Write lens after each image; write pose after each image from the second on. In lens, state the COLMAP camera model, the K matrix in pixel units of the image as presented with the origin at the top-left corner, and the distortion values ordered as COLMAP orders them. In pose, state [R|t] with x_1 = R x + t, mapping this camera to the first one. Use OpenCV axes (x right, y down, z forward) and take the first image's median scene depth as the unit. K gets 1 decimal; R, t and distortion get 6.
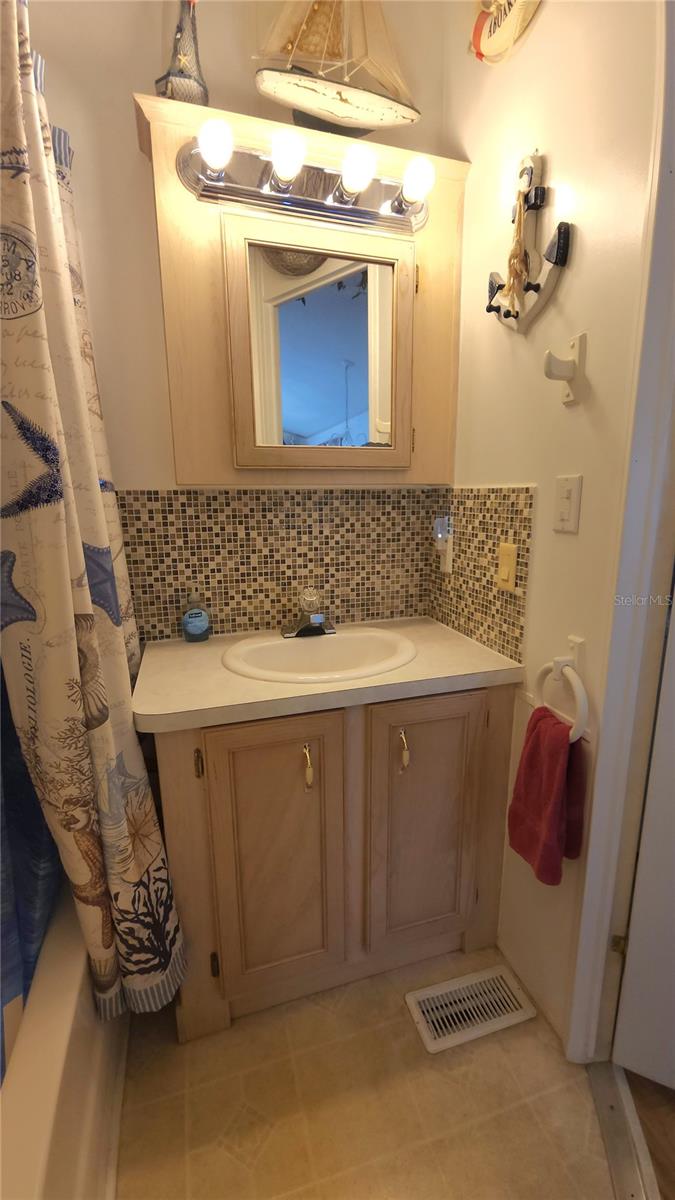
lens RADIAL K [[496.7, 0, 337.9], [0, 496.7, 599.1], [0, 0, 1]] dist [0.000633, -0.001405]
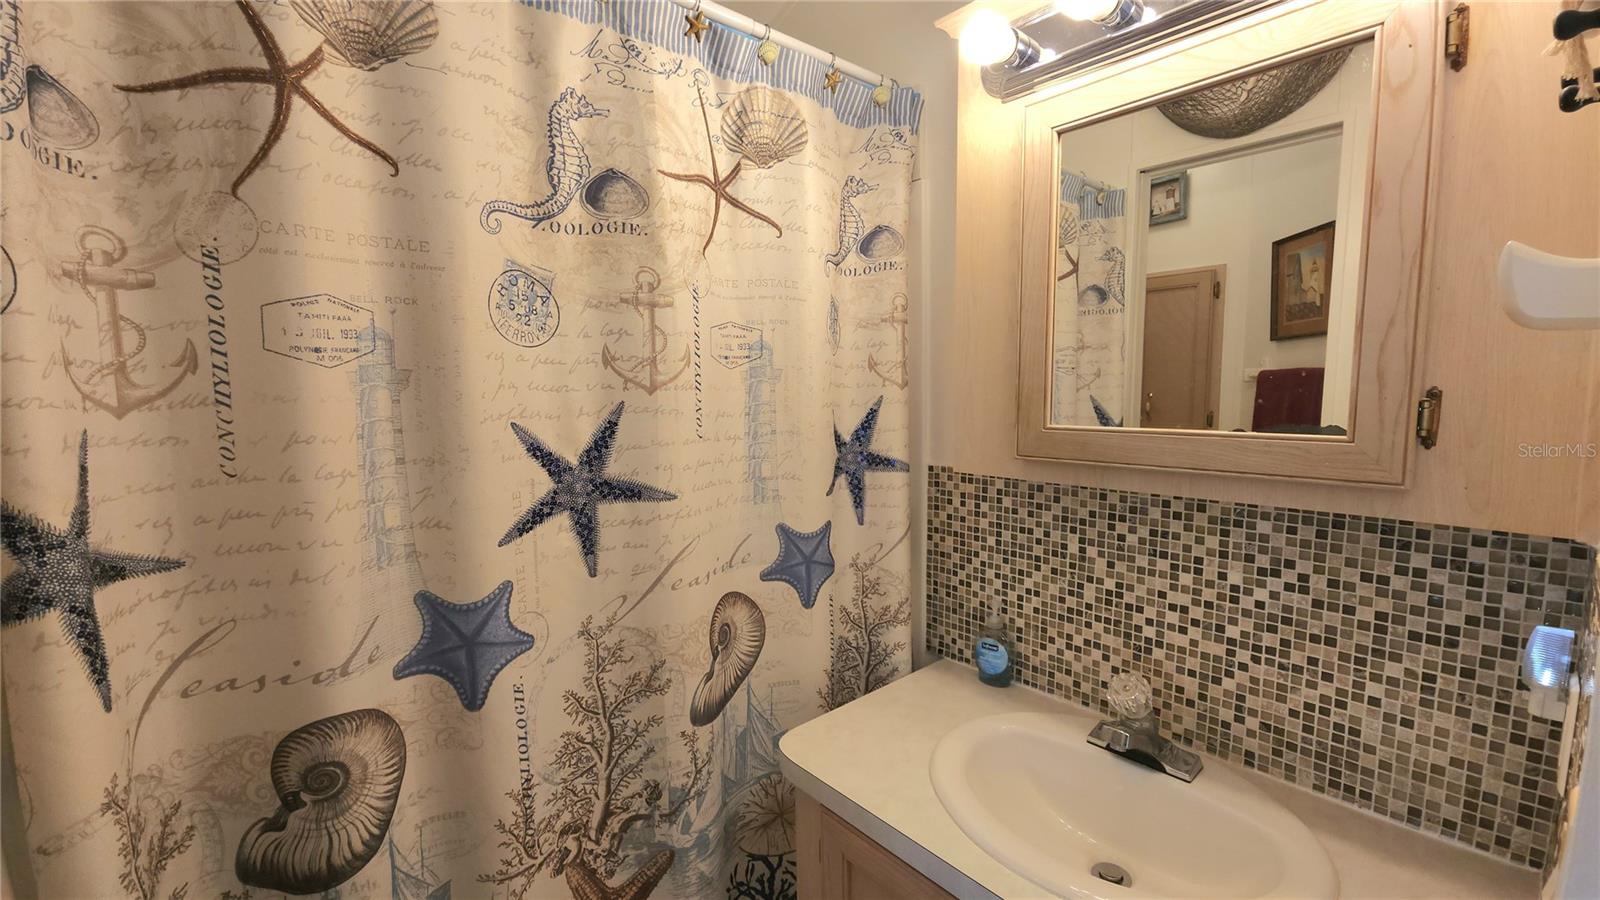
lens RADIAL K [[662.3, 0, 796.4], [0, 662.3, 450.4], [0, 0, 1]] dist [0.000633, -0.001405]
pose [[0.387553, 0.094120, -0.917030, 0.412743], [-0.182351, 0.982945, 0.023820, -0.199049], [0.903632, 0.157990, 0.398106, 0.309233]]
